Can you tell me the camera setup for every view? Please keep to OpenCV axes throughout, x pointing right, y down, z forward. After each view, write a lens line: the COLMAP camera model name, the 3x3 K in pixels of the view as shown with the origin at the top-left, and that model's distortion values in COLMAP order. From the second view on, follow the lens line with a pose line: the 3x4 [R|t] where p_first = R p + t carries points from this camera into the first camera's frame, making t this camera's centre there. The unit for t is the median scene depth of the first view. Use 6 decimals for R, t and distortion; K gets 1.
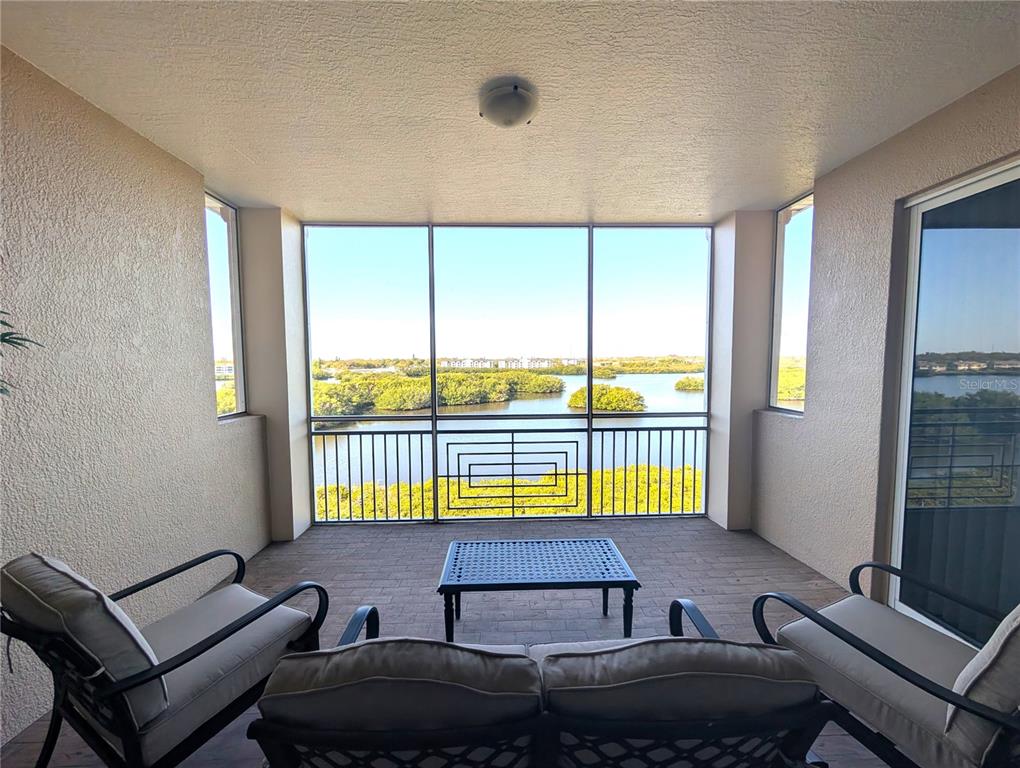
lens RADIAL K [[390.2, 0, 512.8], [0, 390.2, 384.7], [0, 0, 1]] dist [0.003419, 0.000618]
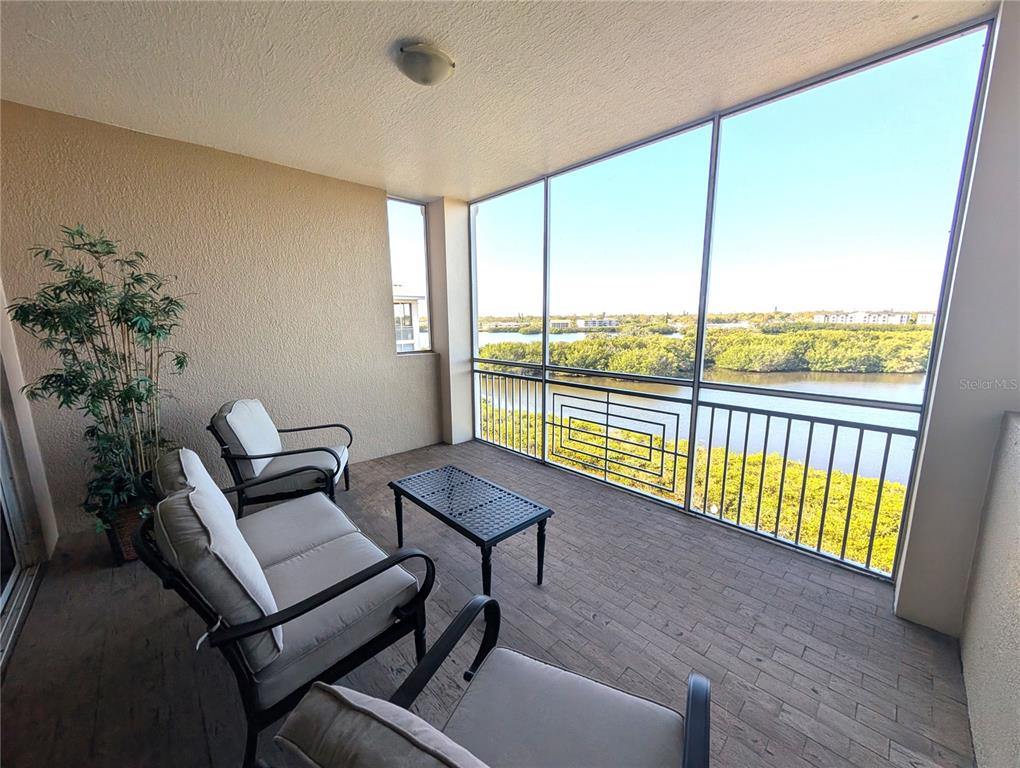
lens RADIAL K [[390.2, 0, 510.4], [0, 390.2, 385.1], [0, 0, 1]] dist [0.003419, 0.000618]
pose [[0.662687, 0.126378, -0.738156, 0.517488], [-0.040358, 0.990253, 0.133307, -0.006119], [0.747808, -0.058550, 0.661328, 0.218607]]
